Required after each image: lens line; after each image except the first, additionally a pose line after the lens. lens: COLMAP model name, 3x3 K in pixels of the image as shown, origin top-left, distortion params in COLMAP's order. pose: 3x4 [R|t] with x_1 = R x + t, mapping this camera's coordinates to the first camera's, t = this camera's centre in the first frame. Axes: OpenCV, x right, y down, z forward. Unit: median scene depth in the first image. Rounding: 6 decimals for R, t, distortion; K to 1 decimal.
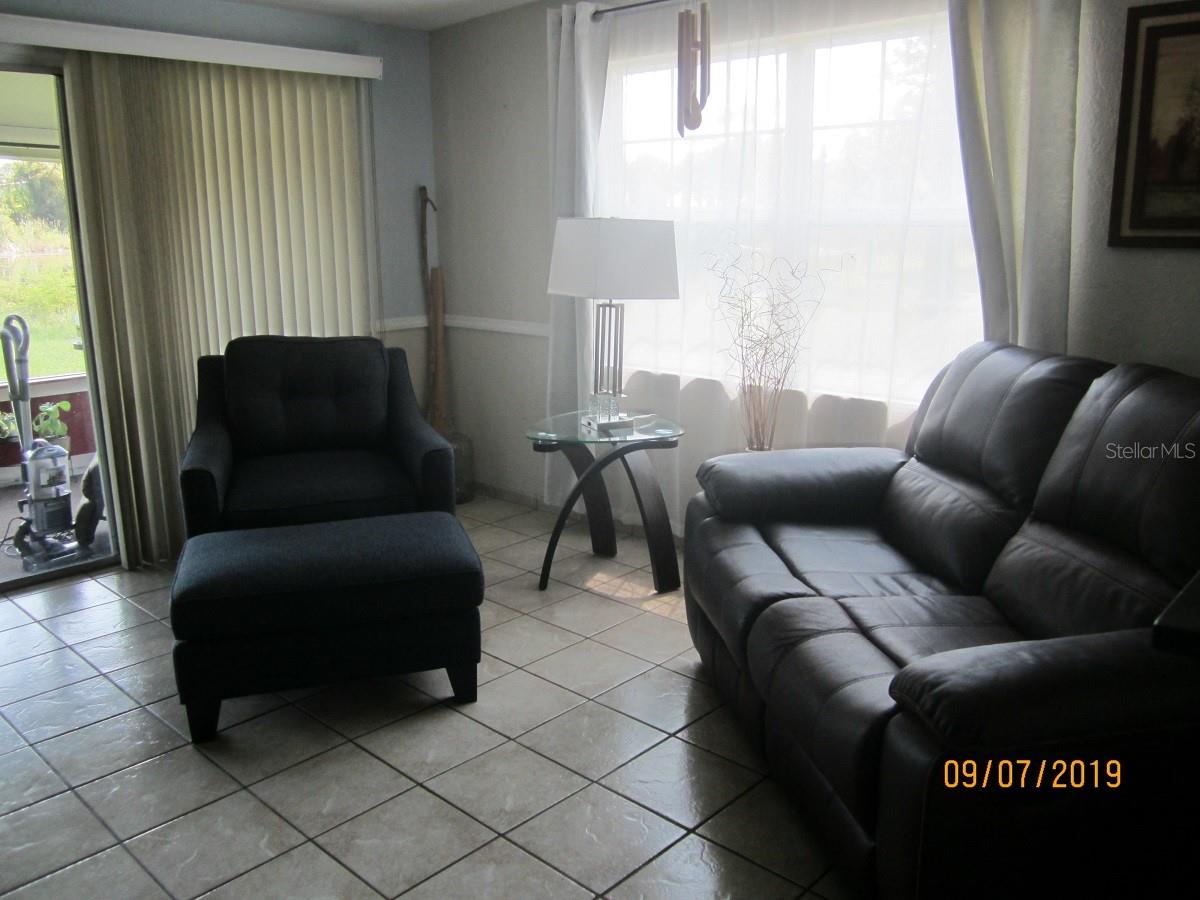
lens RADIAL K [[983.3, 0, 600.0], [0, 983.3, 450.0], [0, 0, 1]] dist [-0.032636, 0.001560]
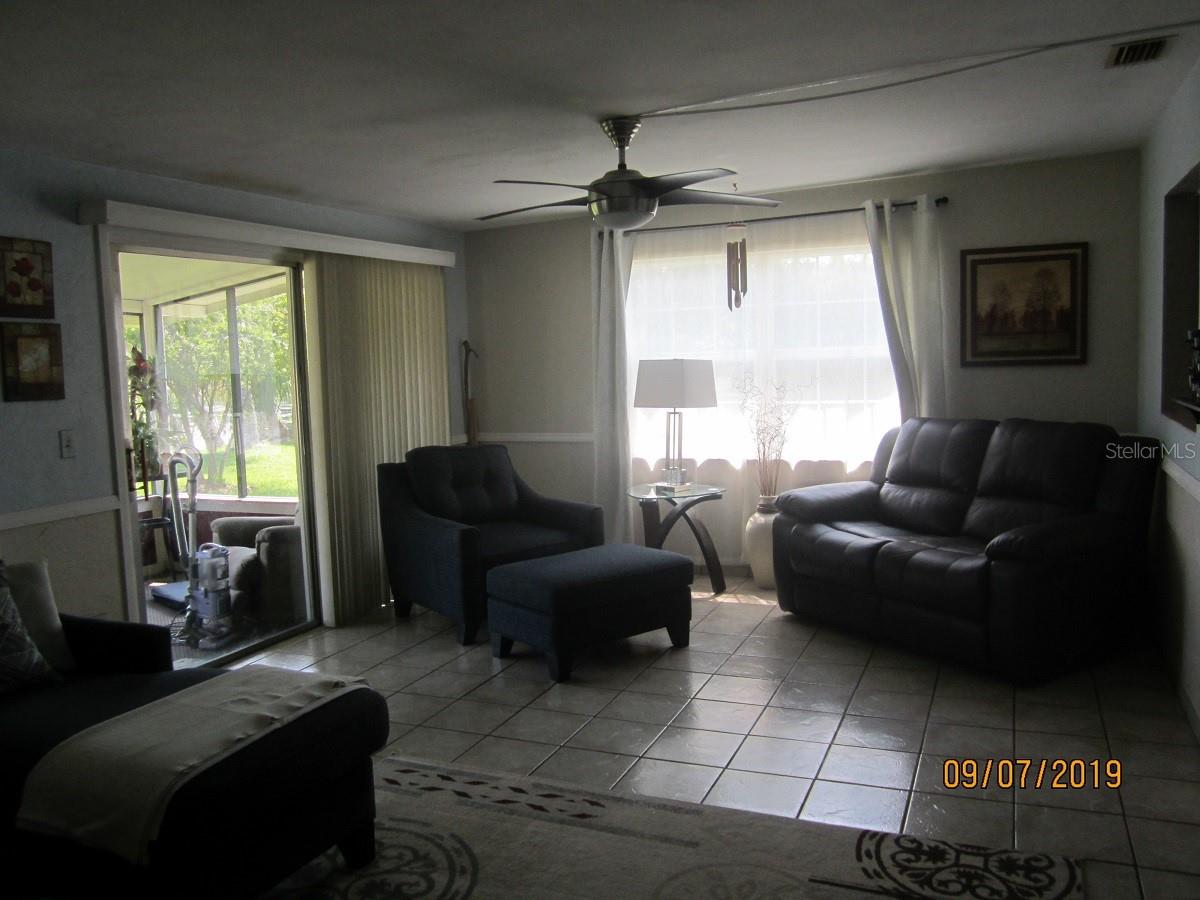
lens RADIAL K [[993.5, 0, 595.8], [0, 993.5, 463.3], [0, 0, 1]] dist [-0.050024, 0.012082]
pose [[0.936242, -0.059555, 0.346271, -0.678139], [0.103315, 0.988624, -0.109308, 0.096582], [-0.335822, 0.138114, 0.931745, -0.447577]]
